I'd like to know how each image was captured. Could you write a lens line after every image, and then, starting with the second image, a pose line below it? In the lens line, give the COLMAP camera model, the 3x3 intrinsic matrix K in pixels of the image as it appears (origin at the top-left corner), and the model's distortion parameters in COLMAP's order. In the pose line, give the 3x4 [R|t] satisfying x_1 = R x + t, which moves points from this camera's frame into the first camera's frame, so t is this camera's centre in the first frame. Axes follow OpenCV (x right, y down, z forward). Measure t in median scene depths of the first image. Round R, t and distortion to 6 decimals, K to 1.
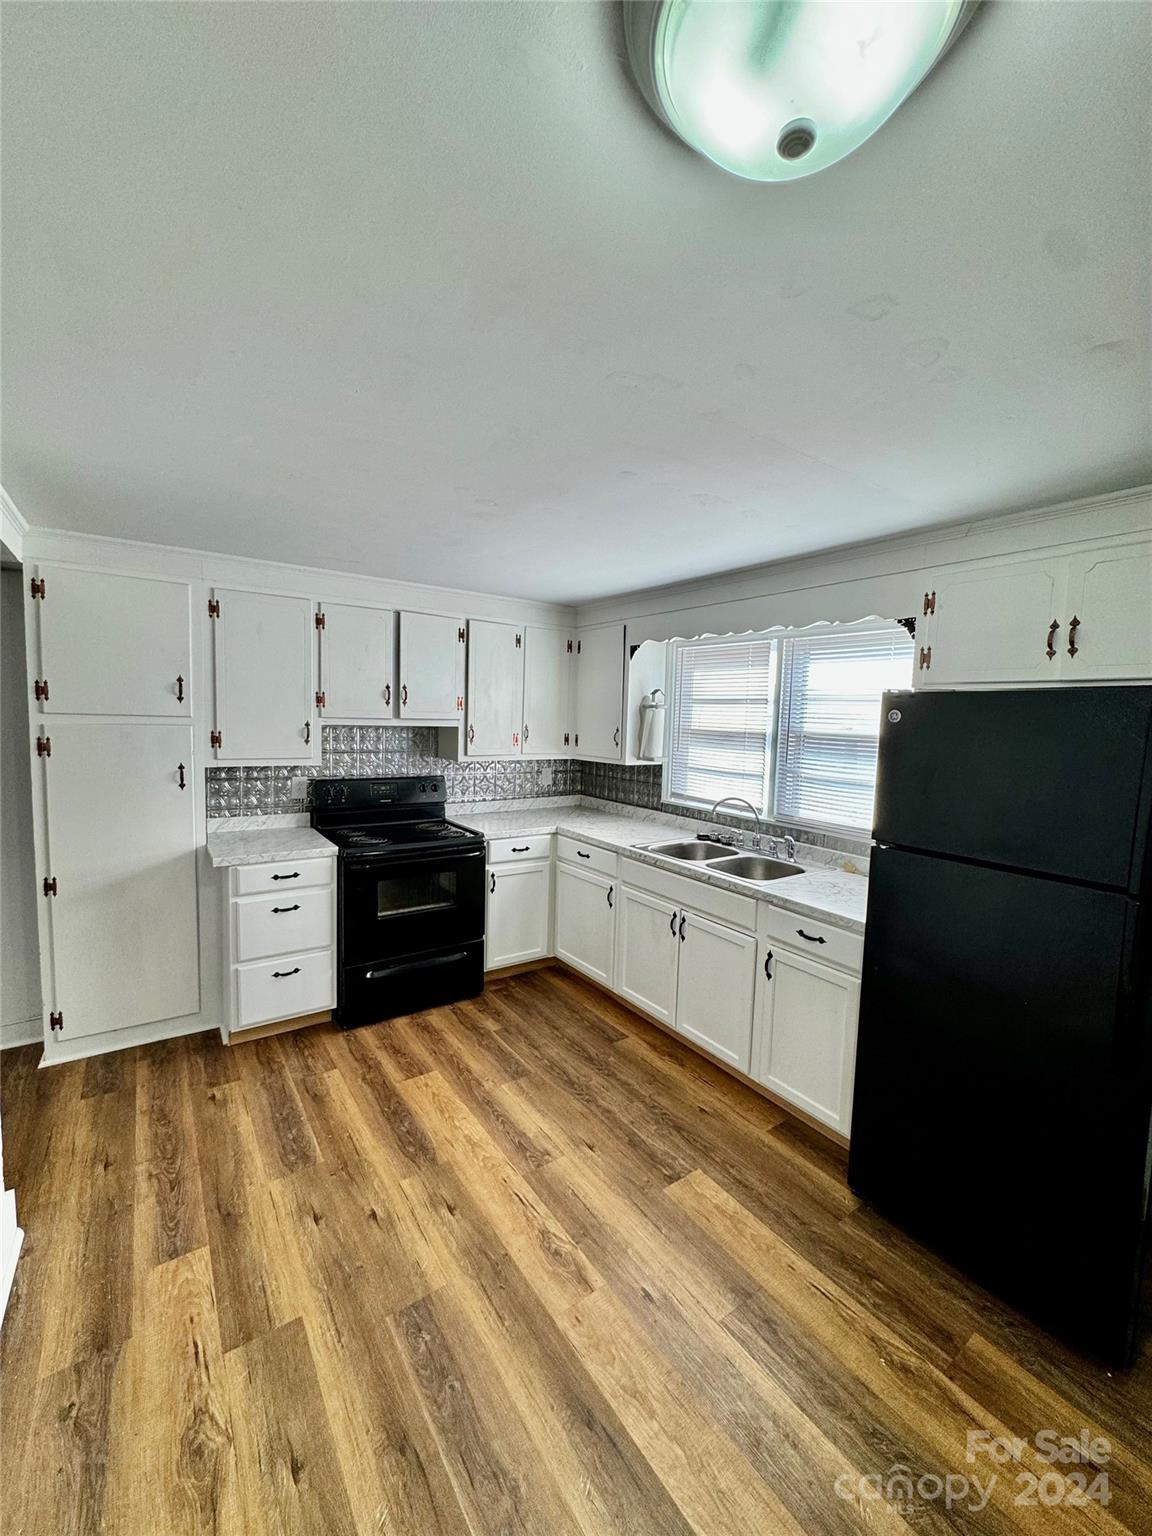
lens RADIAL K [[613.0, 0, 577.6], [0, 613.0, 767.1], [0, 0, 1]] dist [-0.003326, 0.000509]
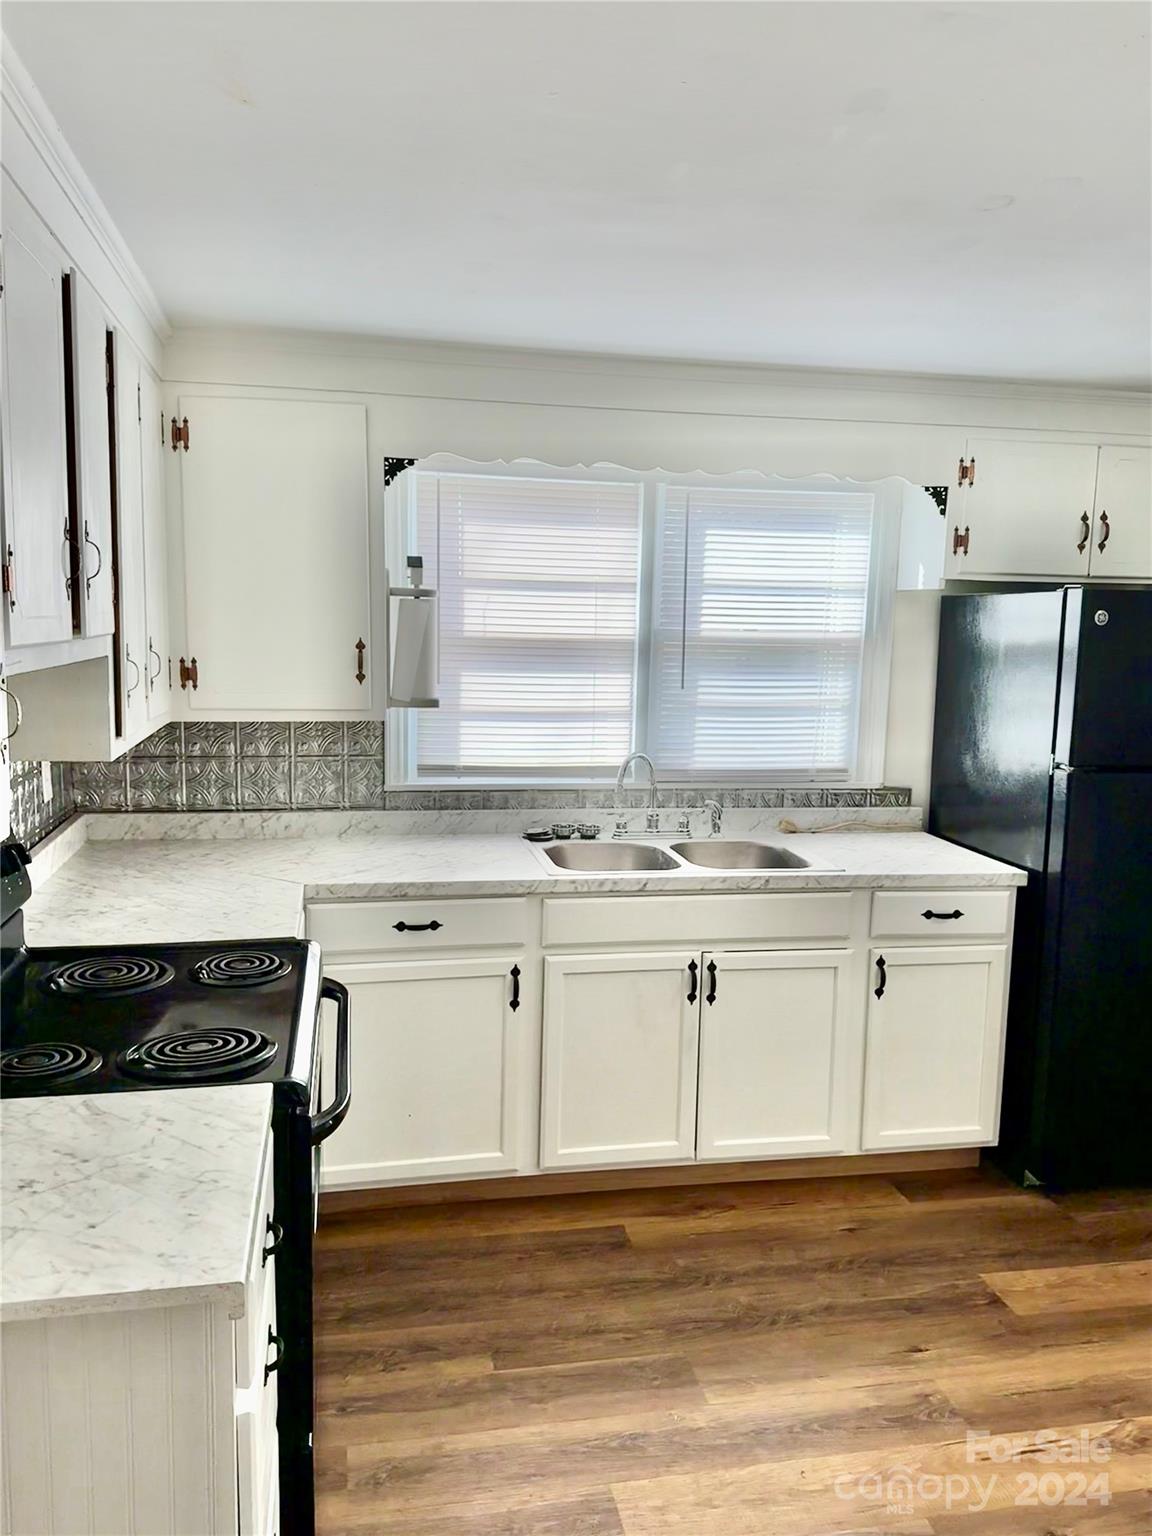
lens RADIAL K [[1177.1, 0, 576.0], [0, 1177.1, 768.0], [0, 0, 1]] dist [0.135863, -0.227978]
pose [[0.404238, -0.139937, 0.903885, -1.103926], [0.069975, 0.990062, 0.121985, -0.109221], [-0.911973, 0.013938, 0.410013, 0.822555]]
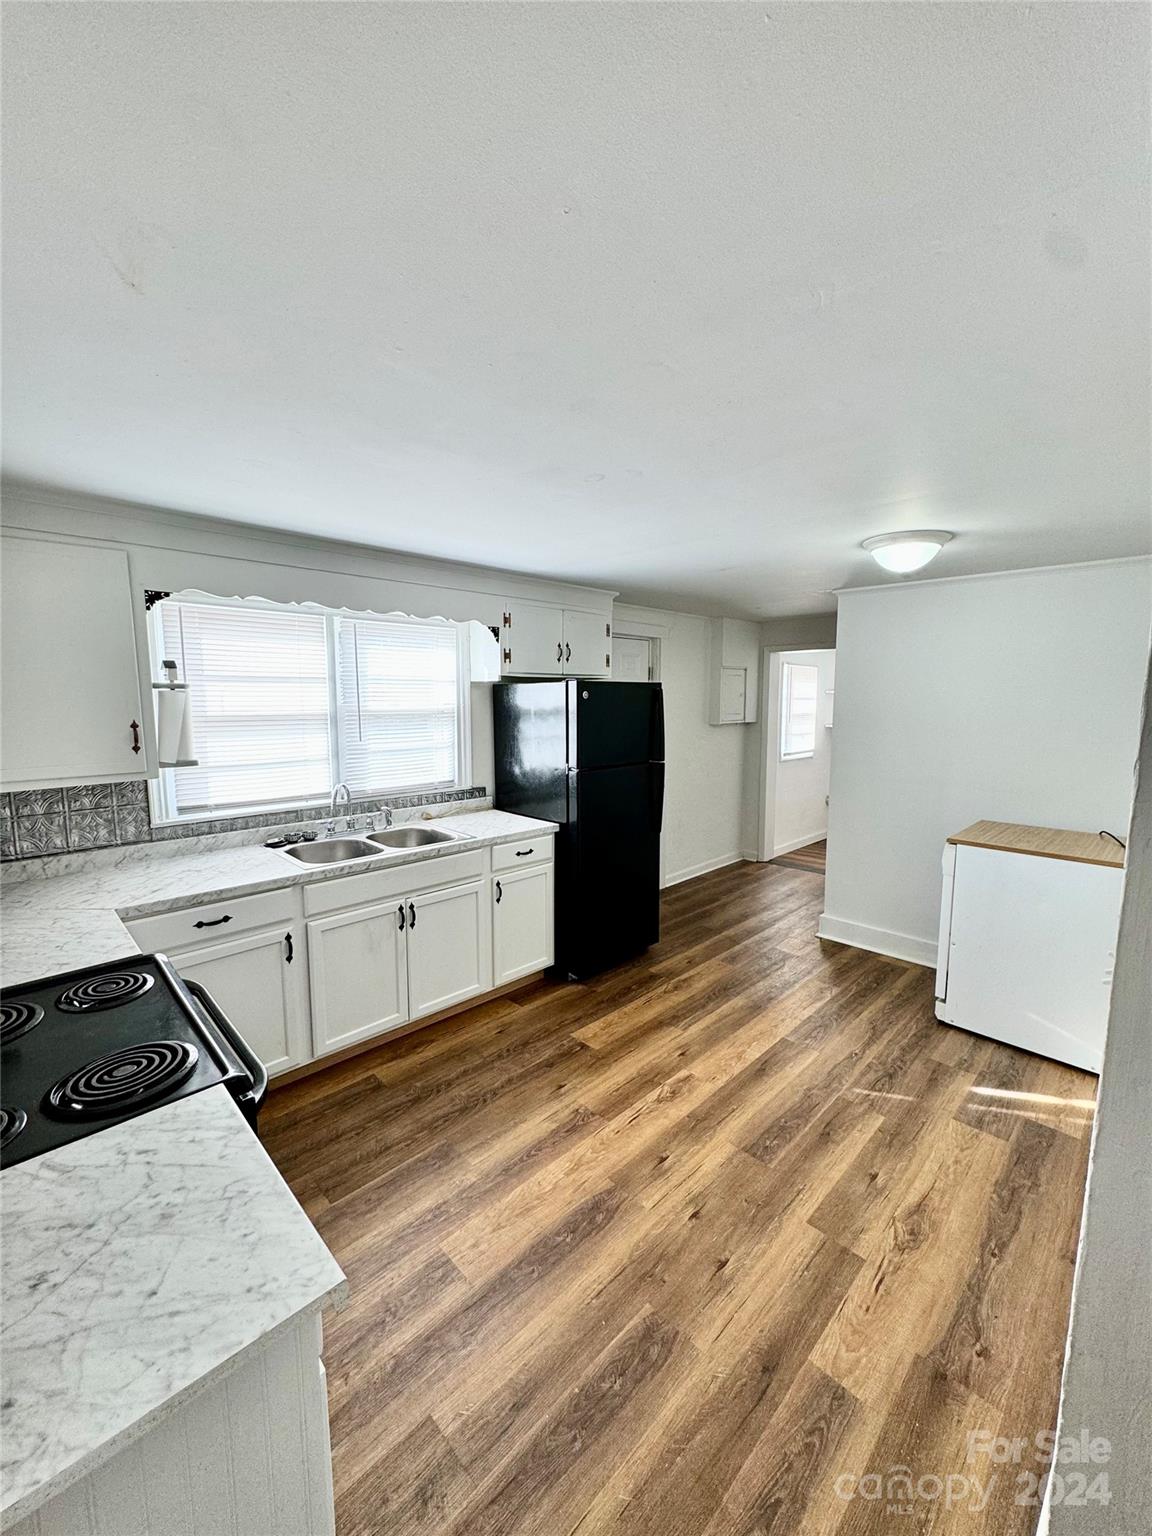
lens RADIAL K [[613.0, 0, 577.6], [0, 613.0, 767.1], [0, 0, 1]] dist [-0.003326, 0.000509]
pose [[-0.160903, -0.143805, 0.976438, -1.005298], [0.081741, 0.983988, 0.158387, -0.132263], [-0.983580, 0.105300, -0.146571, 1.083069]]
